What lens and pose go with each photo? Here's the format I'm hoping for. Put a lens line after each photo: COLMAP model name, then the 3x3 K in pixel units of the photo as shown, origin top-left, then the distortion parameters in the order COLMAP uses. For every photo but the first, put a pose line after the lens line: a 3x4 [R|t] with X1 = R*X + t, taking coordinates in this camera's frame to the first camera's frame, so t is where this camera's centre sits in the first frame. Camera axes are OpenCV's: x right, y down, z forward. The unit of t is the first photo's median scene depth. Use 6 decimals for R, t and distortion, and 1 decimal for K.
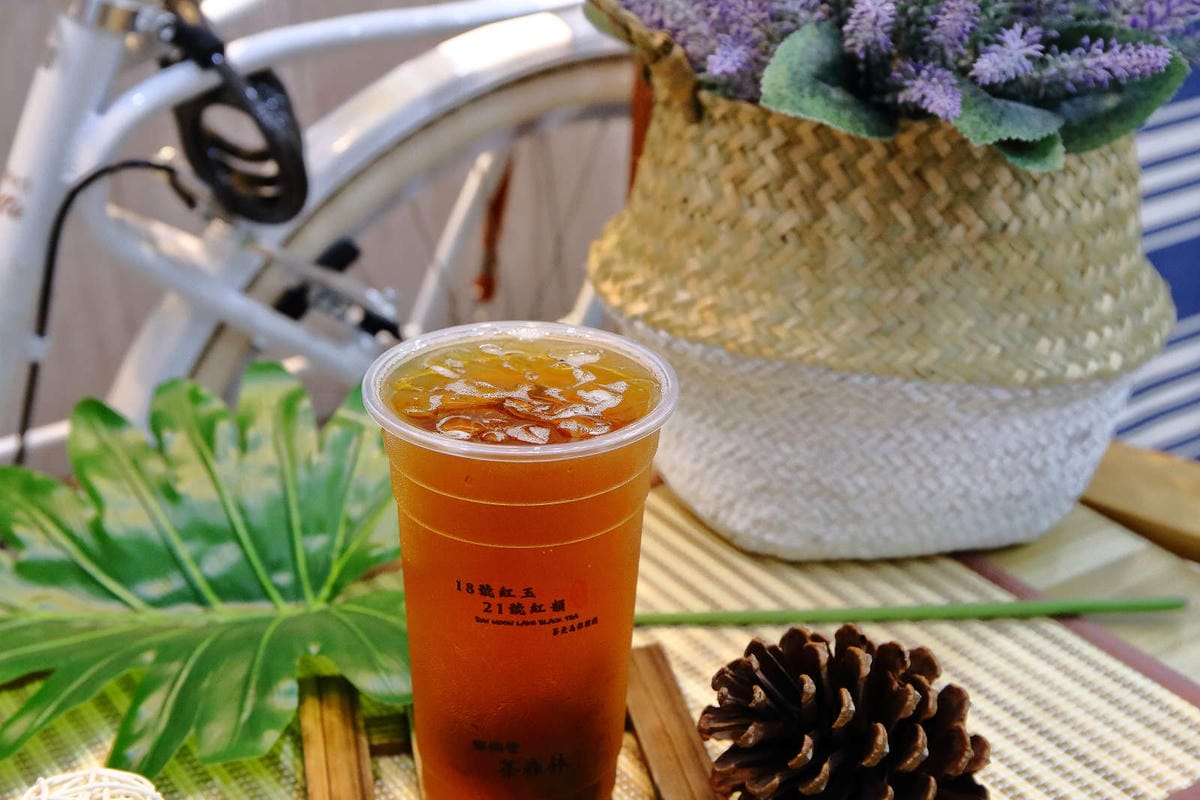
lens RADIAL K [[1911.6, 0, 603.6], [0, 1911.6, 370.2], [0, 0, 1]] dist [0.030701, -0.052927]
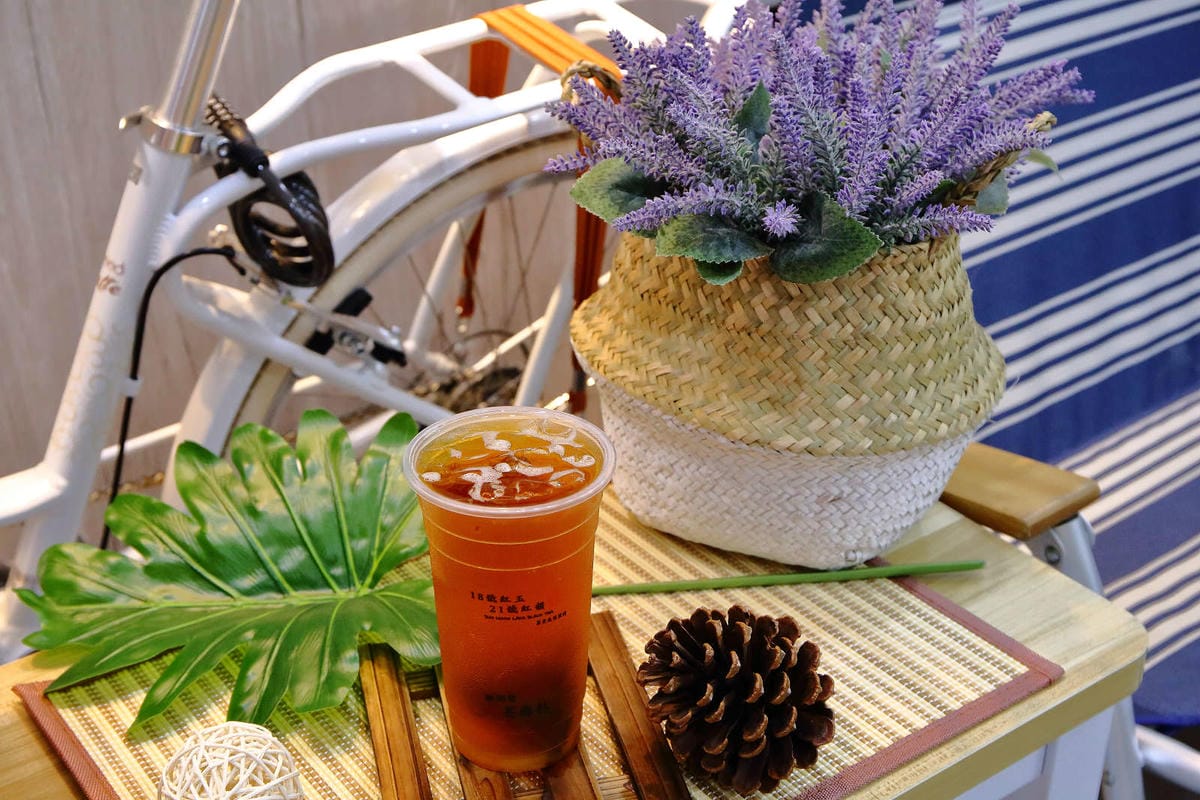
lens RADIAL K [[1739.7, 0, 595.8], [0, 1739.7, 365.9], [0, 0, 1]] dist [-0.018671, 0.029433]
pose [[0.999182, -0.035308, 0.019690, -0.000117], [0.034336, 0.998271, 0.047704, -0.099857], [-0.021341, -0.046989, 0.998667, -0.274039]]
